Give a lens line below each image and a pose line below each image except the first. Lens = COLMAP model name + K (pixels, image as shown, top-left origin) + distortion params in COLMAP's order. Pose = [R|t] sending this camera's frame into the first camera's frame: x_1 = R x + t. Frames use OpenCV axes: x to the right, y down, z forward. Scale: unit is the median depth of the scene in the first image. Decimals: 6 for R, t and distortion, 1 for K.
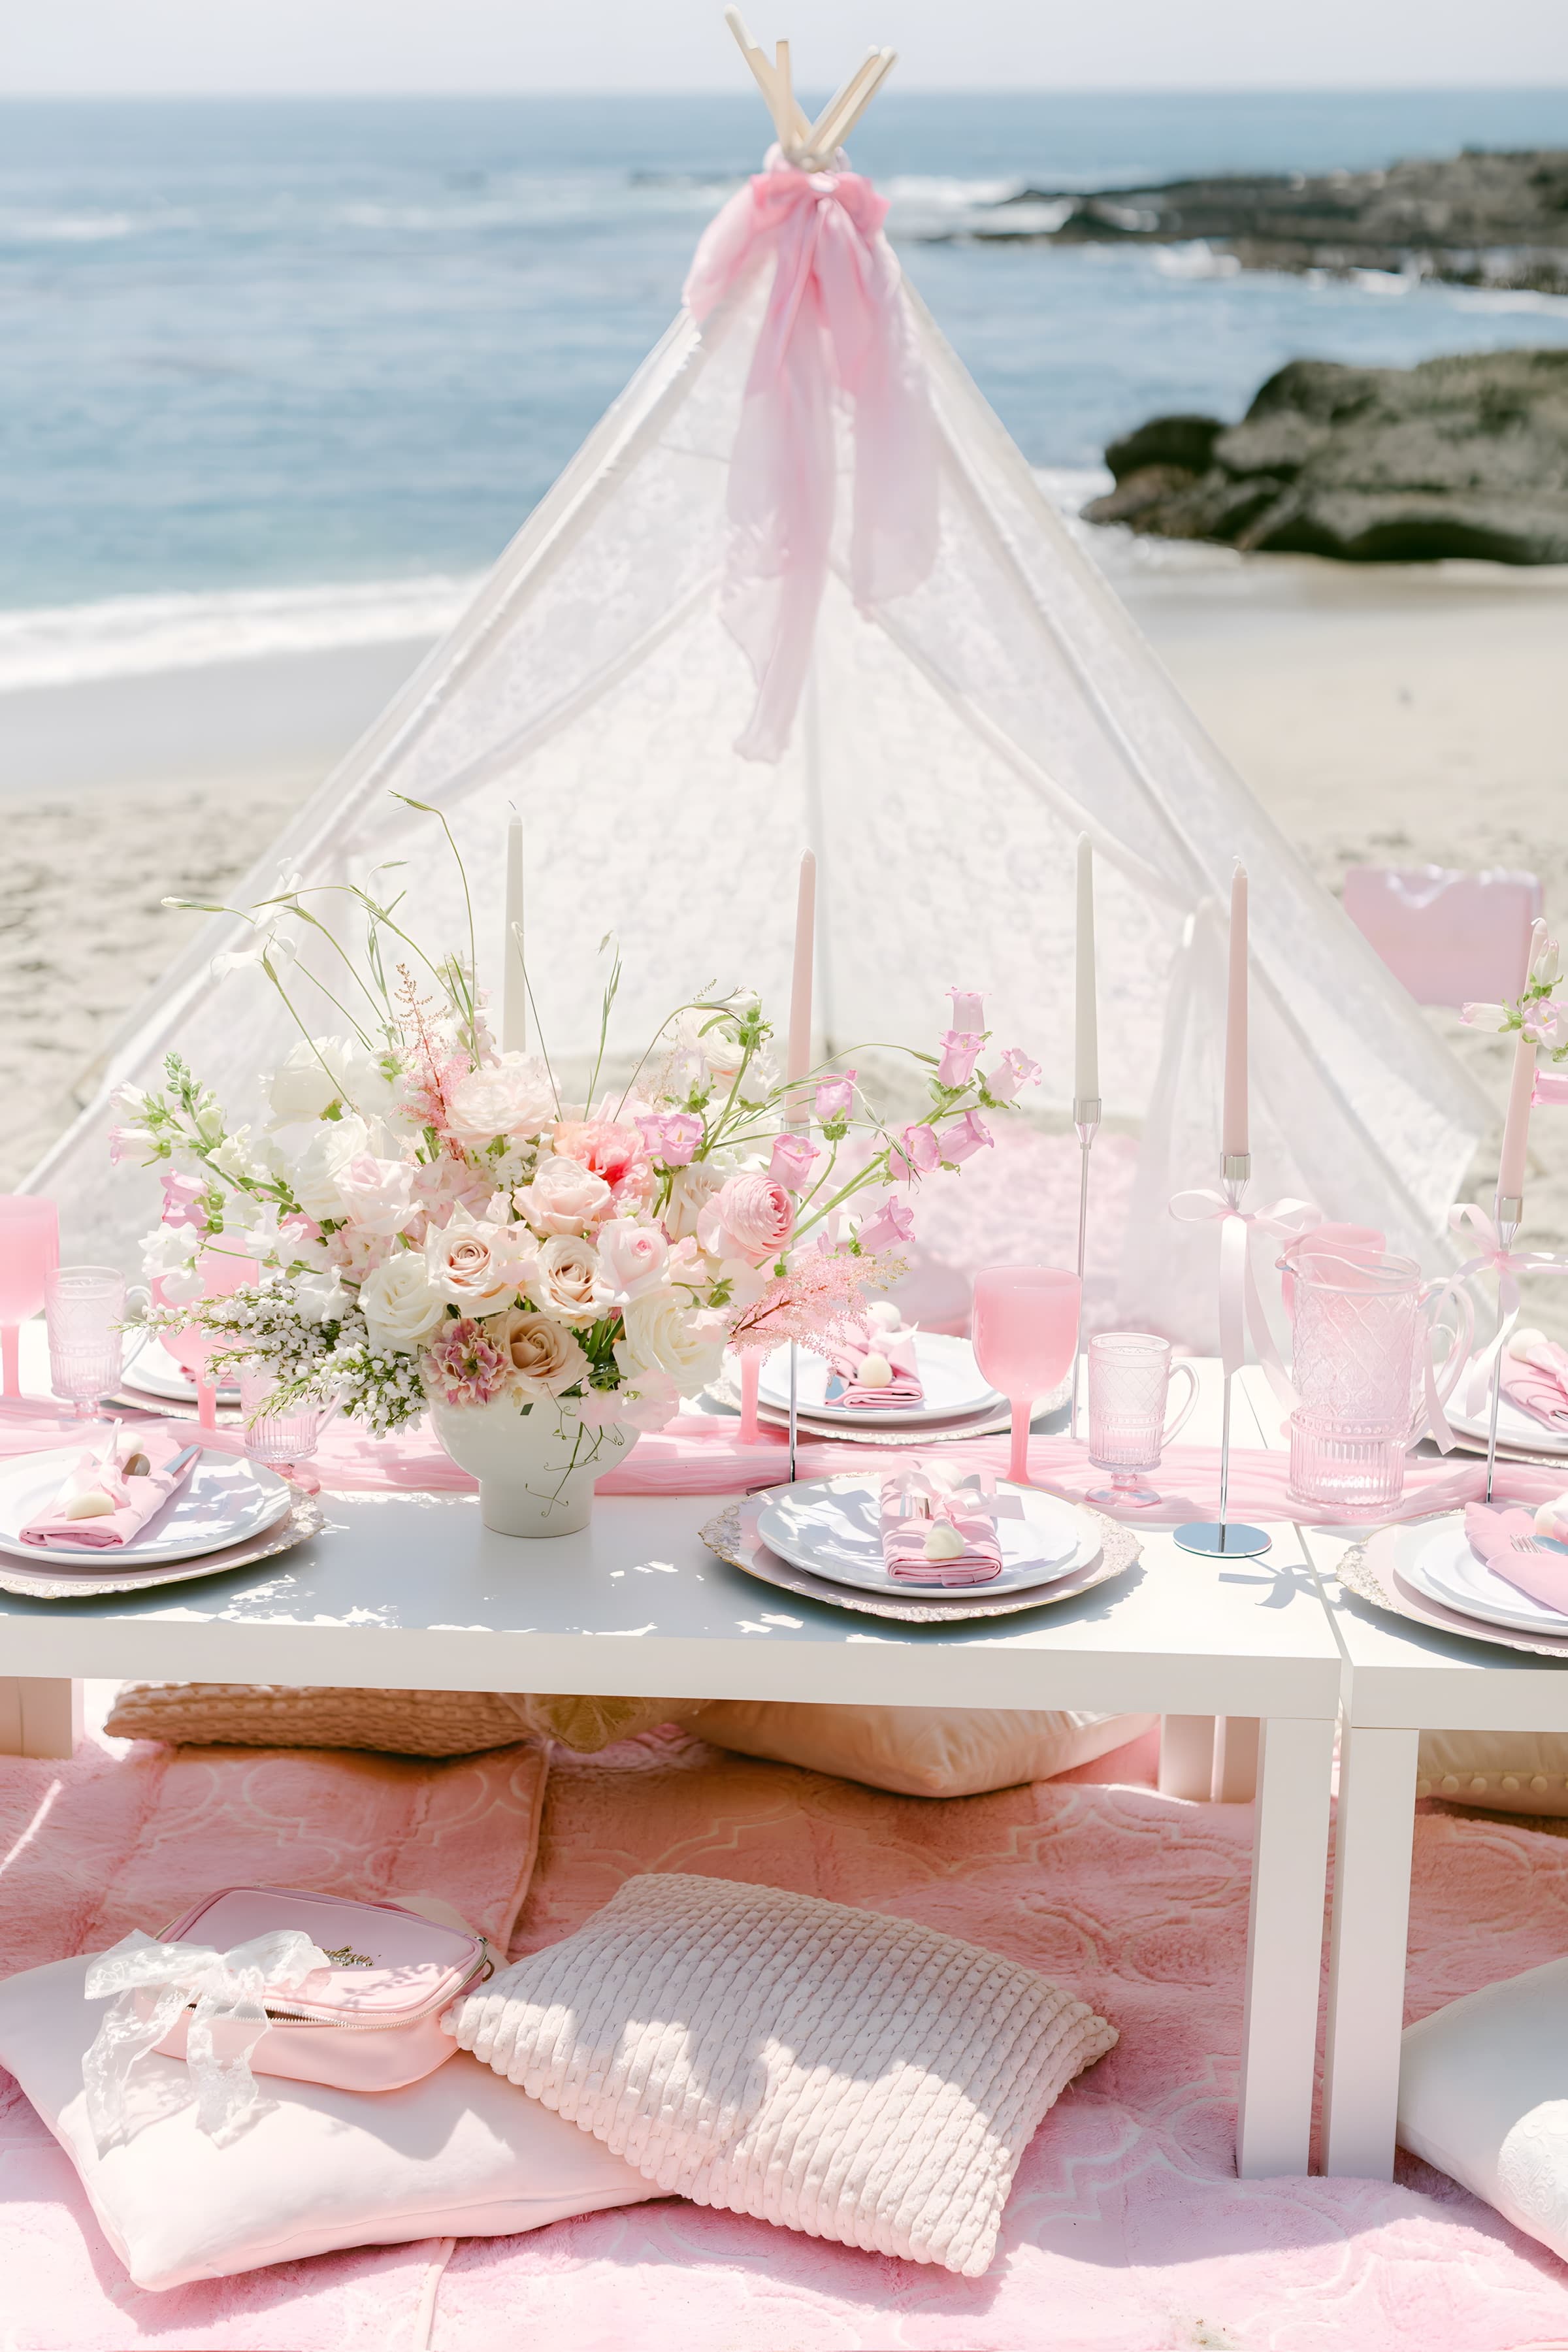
lens RADIAL K [[3508.2, 0, 784.0], [0, 3508.2, 1176.0], [0, 0, 1]] dist [0.038303, -0.082394]
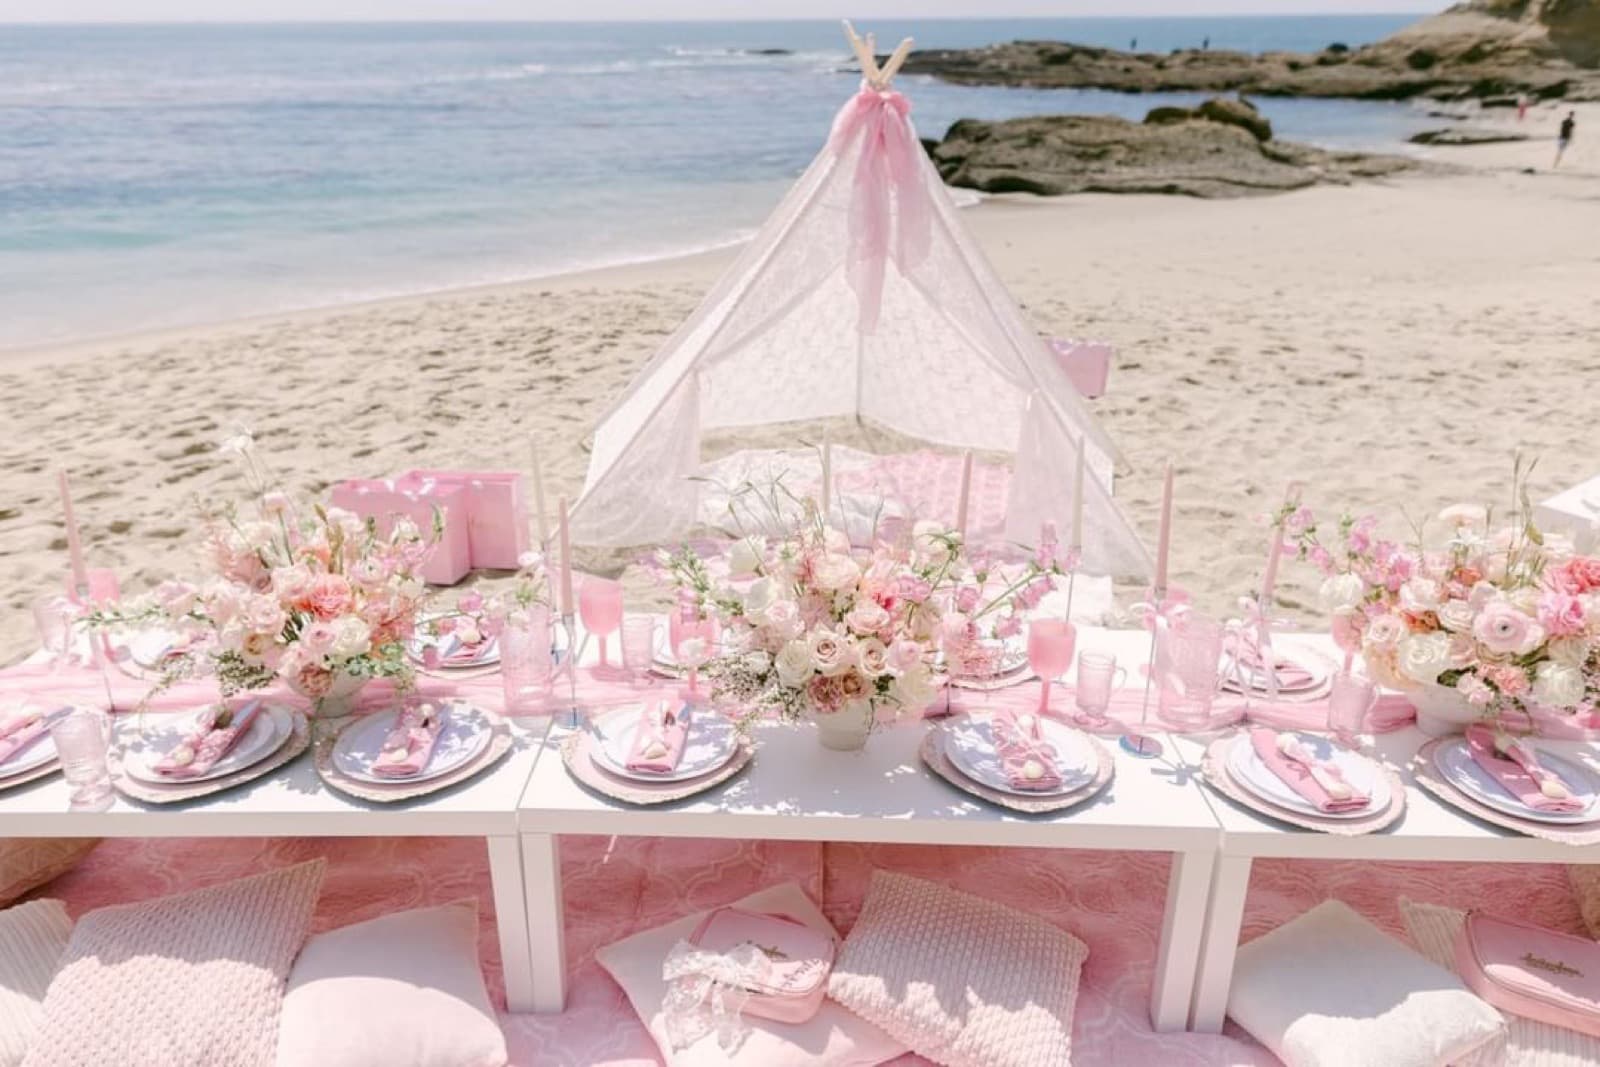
lens RADIAL K [[1151.5, 0, 800.0], [0, 1151.5, 533.5], [0, 0, 1]] dist [0.009422, -0.000186]
pose [[0.999817, -0.005112, 0.018436, -0.110008], [0.002846, 0.992665, 0.120867, -0.125111], [-0.018918, -0.120792, 0.992497, 0.265159]]
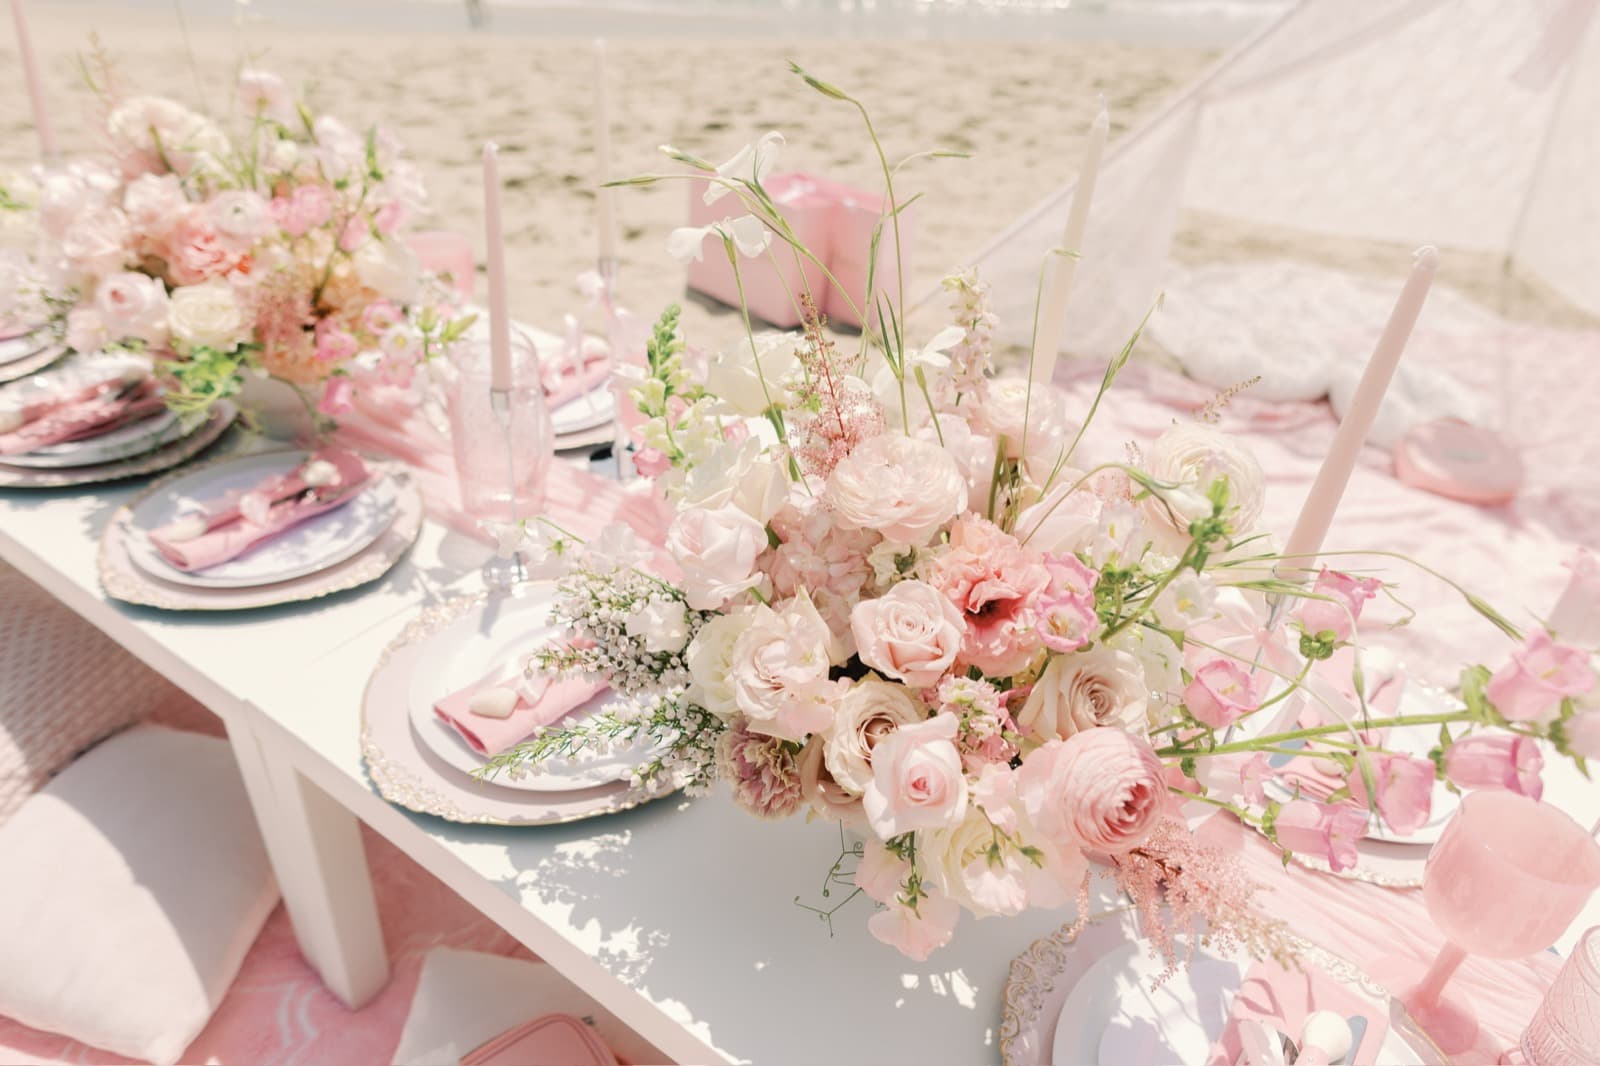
lens RADIAL K [[1087.5, 0, 800.0], [0, 1087.5, 533.0], [0, 0, 1]] dist [0.002495, -0.000898]
pose [[0.827233, 0.344320, -0.443993, 0.017002], [-0.188463, 0.914484, 0.358052, -0.092147], [0.529309, -0.212516, 0.821382, 0.726384]]
